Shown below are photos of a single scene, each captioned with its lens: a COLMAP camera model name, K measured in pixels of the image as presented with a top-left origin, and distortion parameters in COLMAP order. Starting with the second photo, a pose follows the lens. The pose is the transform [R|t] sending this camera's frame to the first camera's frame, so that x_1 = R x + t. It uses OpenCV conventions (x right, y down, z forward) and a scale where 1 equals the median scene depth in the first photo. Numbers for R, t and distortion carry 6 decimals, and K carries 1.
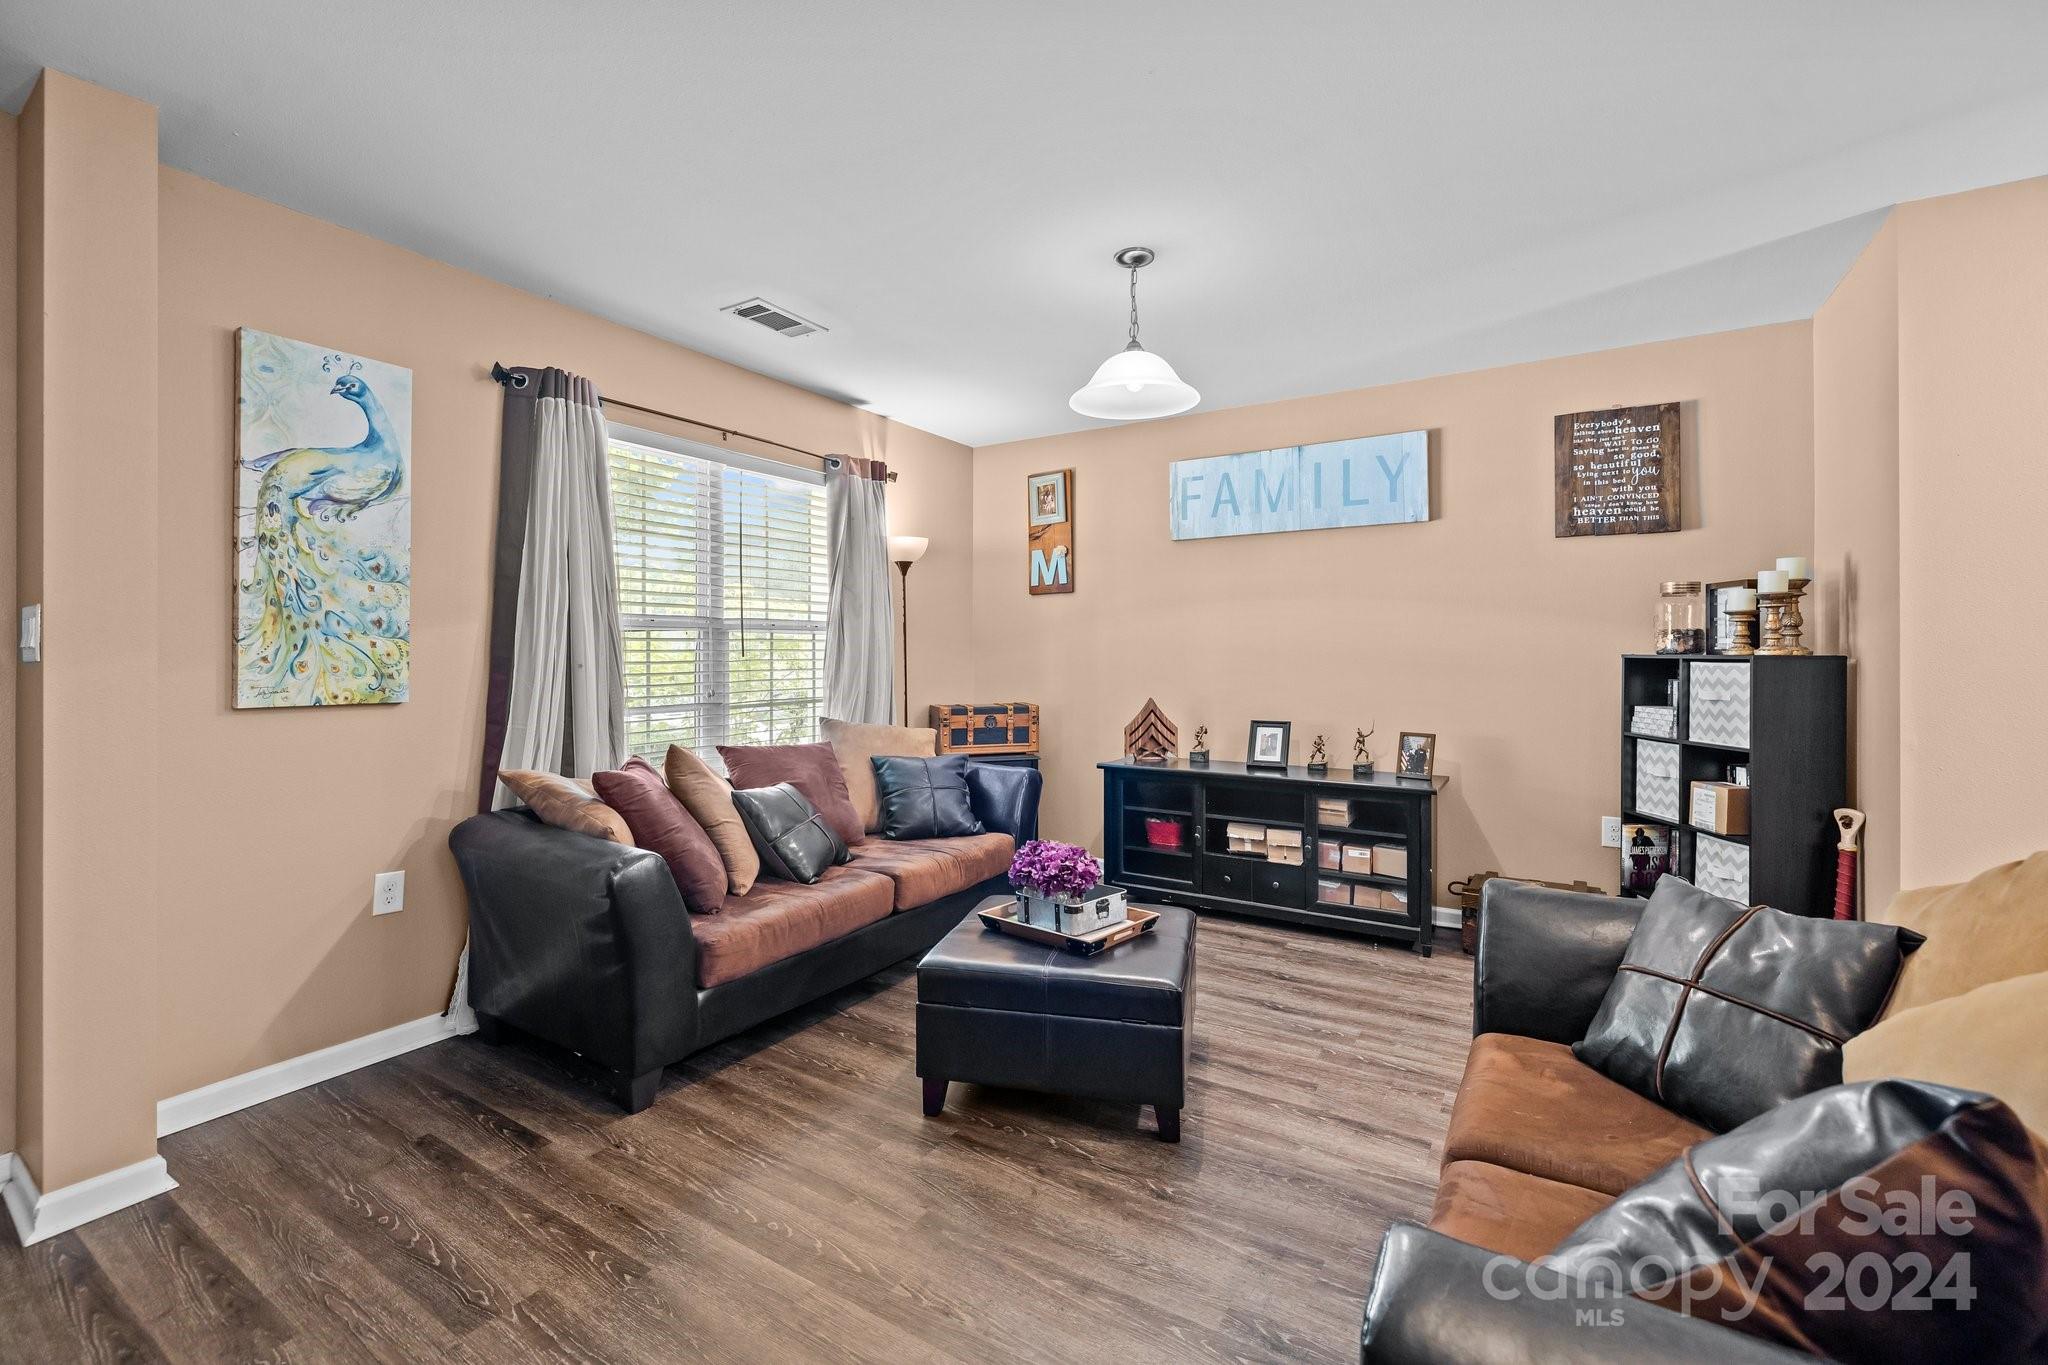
lens RADIAL K [[870.4, 0, 1011.4], [0, 870.4, 661.9], [0, 0, 1]] dist [0.002545, 0.000421]
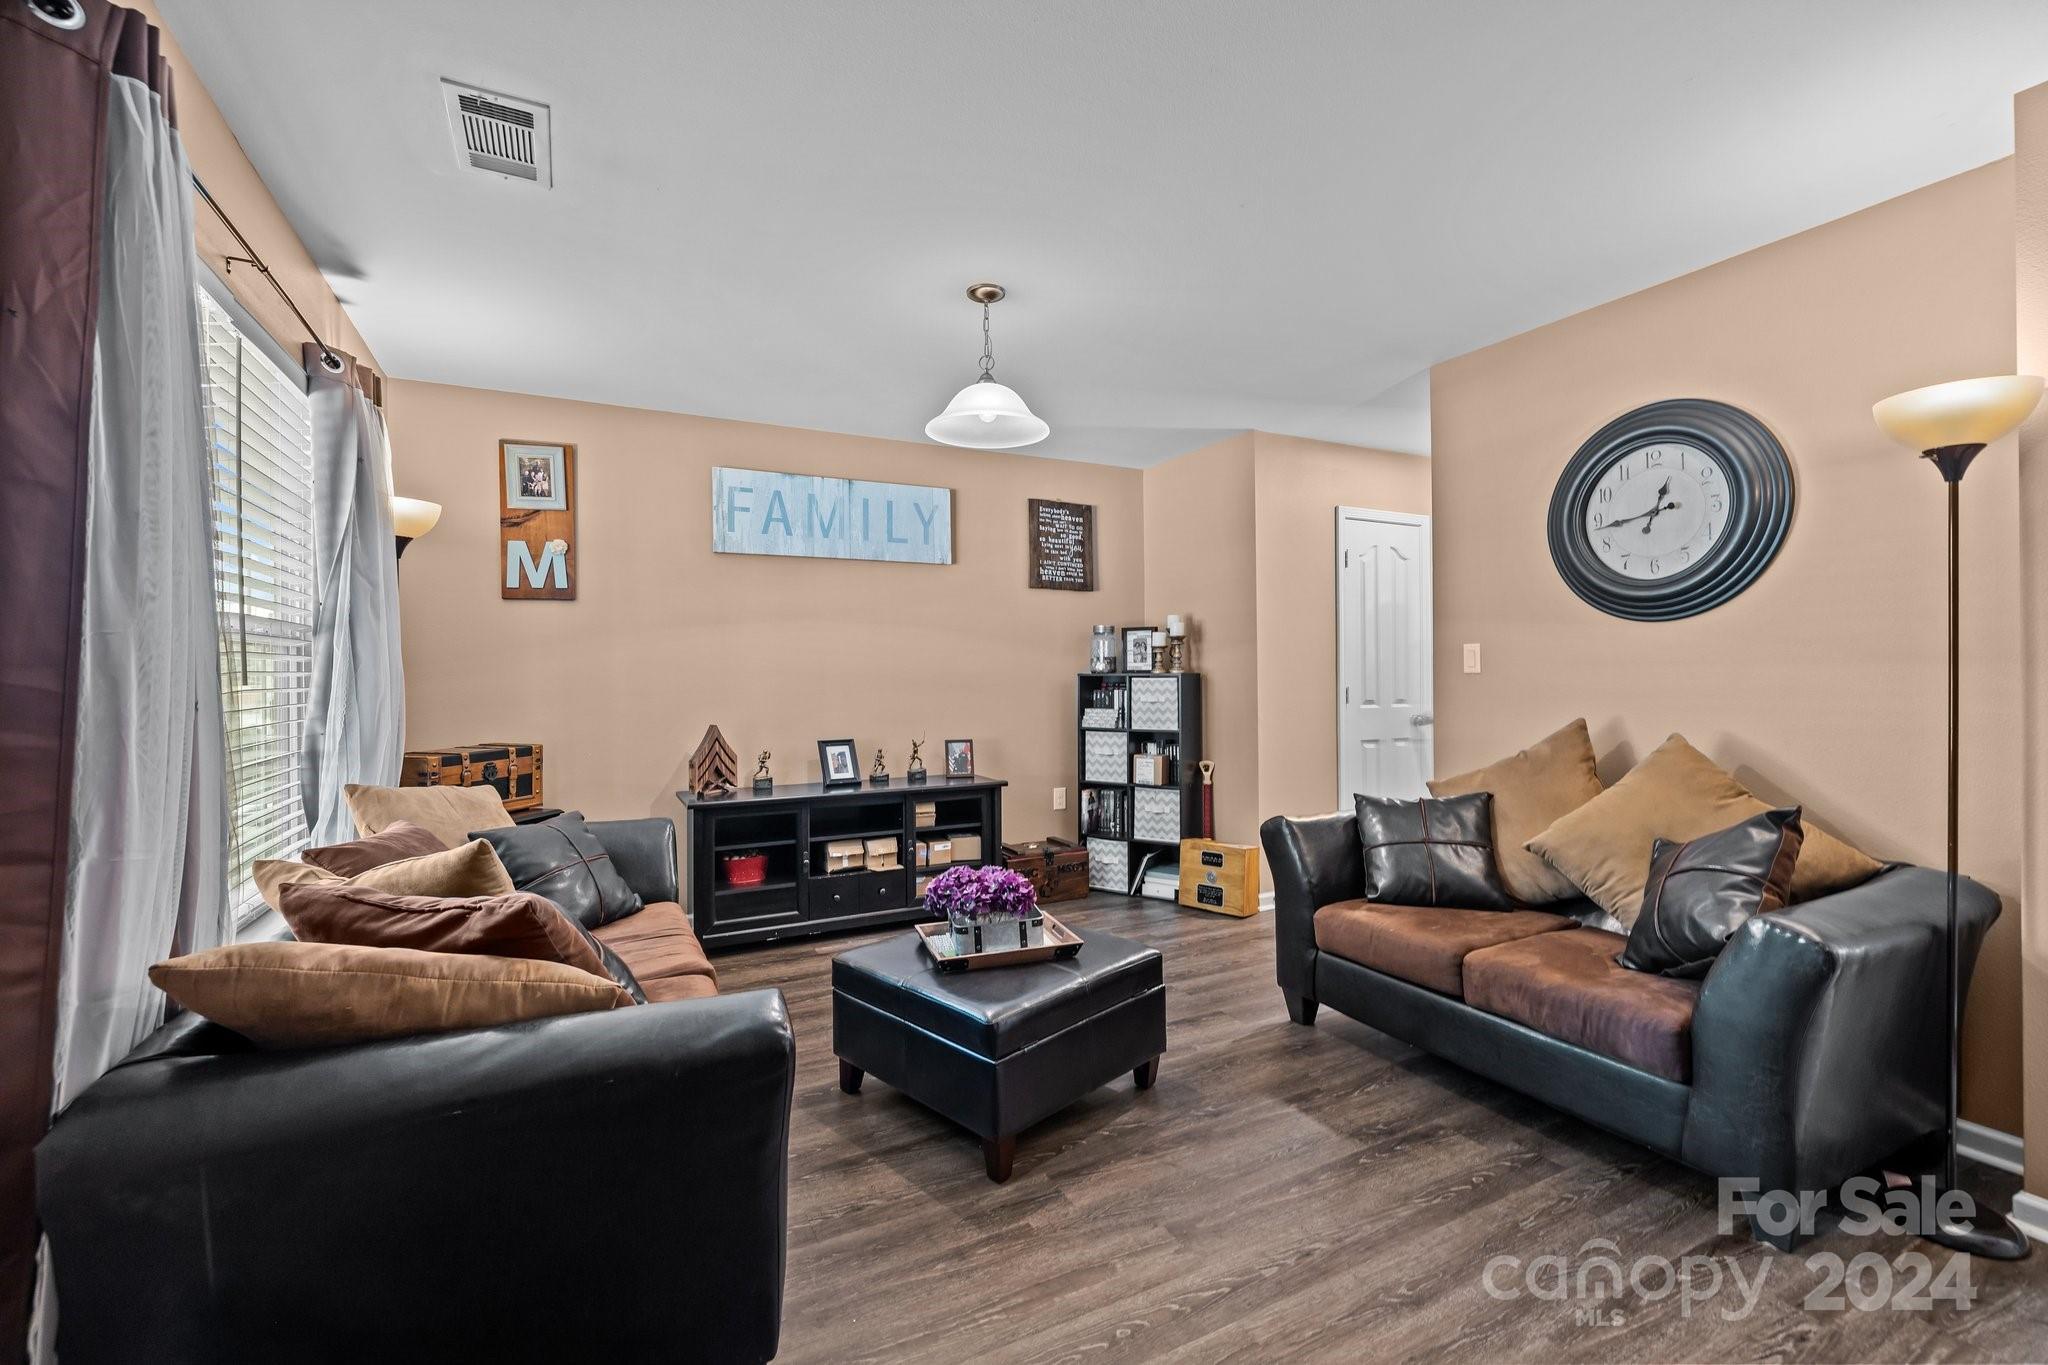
lens RADIAL K [[870.4, 0, 1010.9], [0, 870.4, 676.4], [0, 0, 1]] dist [0.002545, 0.000421]
pose [[0.507942, -0.006351, 0.861368, -0.547013], [0.016390, 0.999863, -0.002293, -0.002012], [-0.861235, 0.015282, 0.507977, 0.329878]]
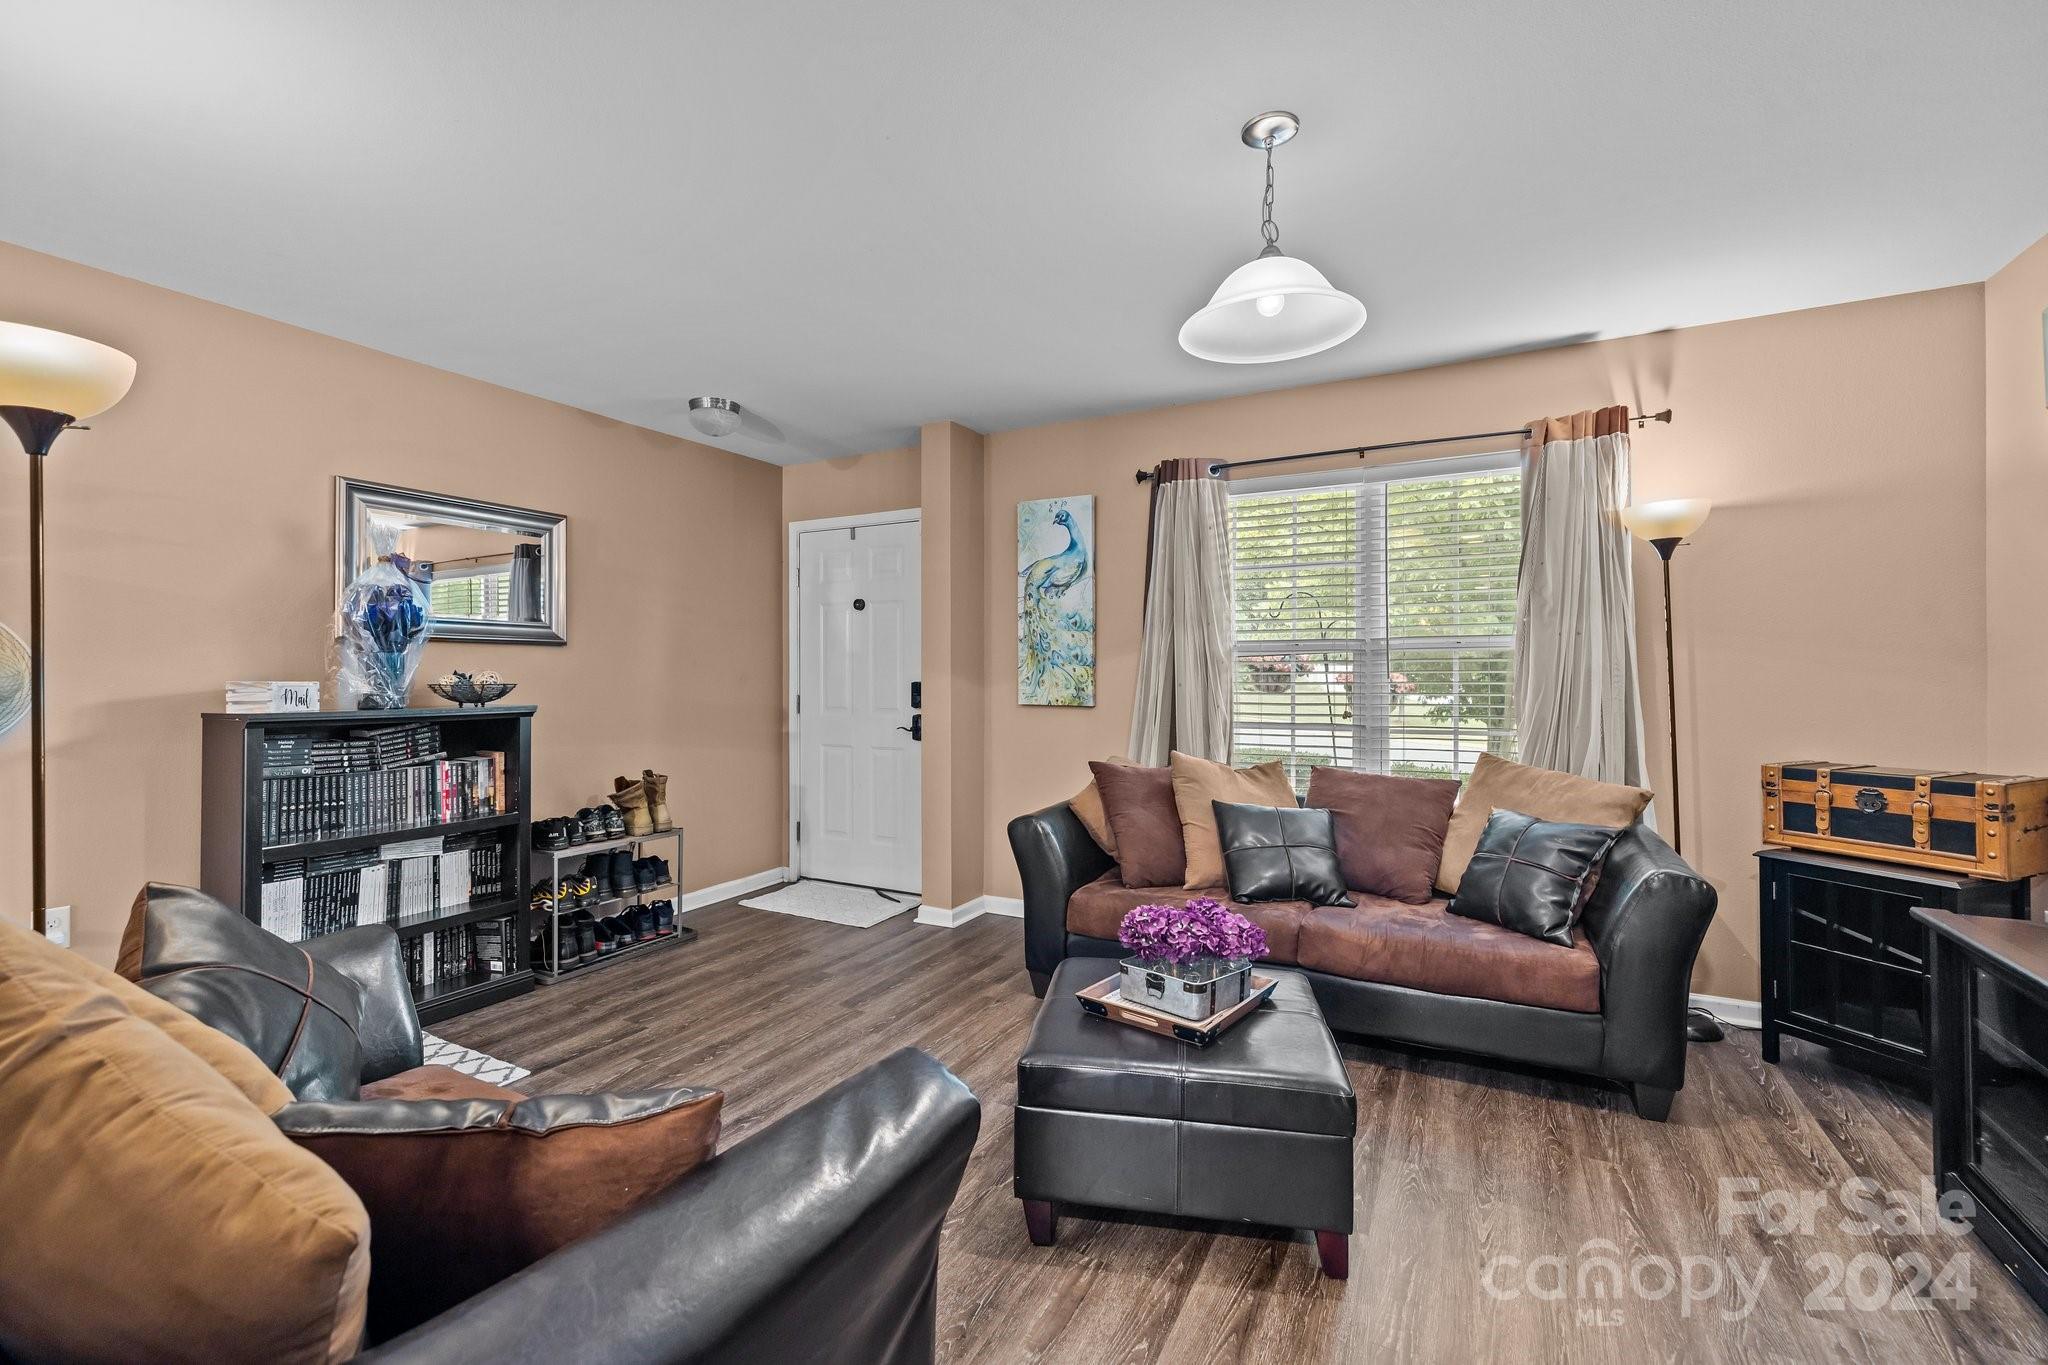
lens RADIAL K [[870.4, 0, 1026.6], [0, 870.4, 681.9], [0, 0, 1]] dist [0.002545, 0.000421]
pose [[0.072093, 0.010322, -0.997345, 0.620417], [-0.009021, 0.999912, 0.009696, -0.008420], [0.997357, 0.008298, 0.072180, 0.549356]]
